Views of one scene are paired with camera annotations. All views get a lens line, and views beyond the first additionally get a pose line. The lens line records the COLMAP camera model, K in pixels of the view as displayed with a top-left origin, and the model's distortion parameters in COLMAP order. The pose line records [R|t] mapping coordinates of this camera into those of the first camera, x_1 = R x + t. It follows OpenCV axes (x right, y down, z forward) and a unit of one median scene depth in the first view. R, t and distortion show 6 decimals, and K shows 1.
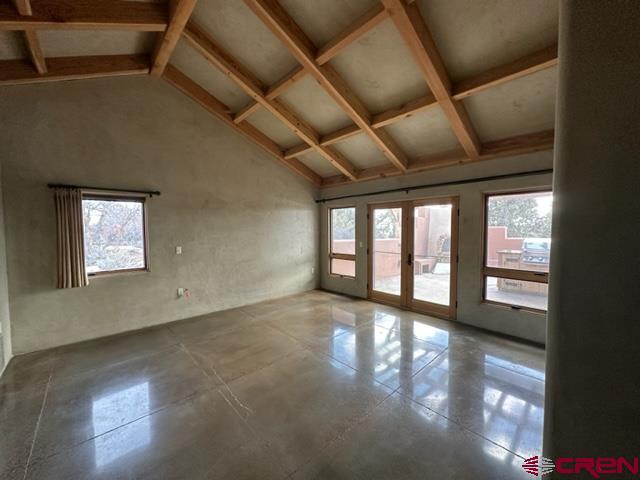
lens RADIAL K [[255.2, 0, 323.0], [0, 255.2, 237.1], [0, 0, 1]] dist [0.000800, -0.000963]
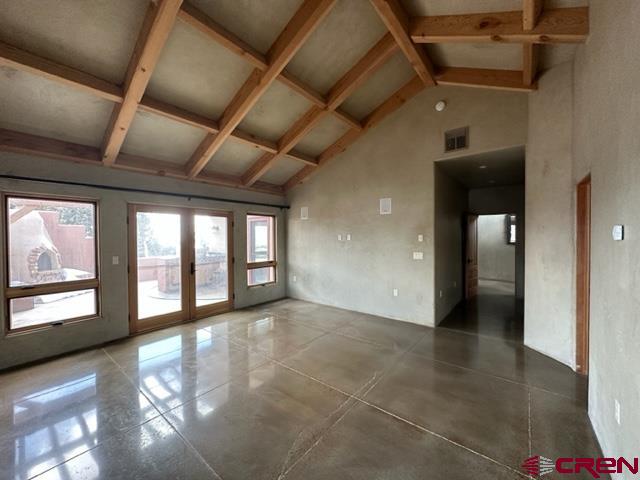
lens RADIAL K [[255.2, 0, 321.7], [0, 255.2, 236.8], [0, 0, 1]] dist [0.000800, -0.000963]
pose [[-0.143742, -0.003815, 0.989608, -0.698549], [0.030325, 0.999506, 0.008258, -0.027384], [-0.989151, 0.031197, -0.143555, 0.646391]]
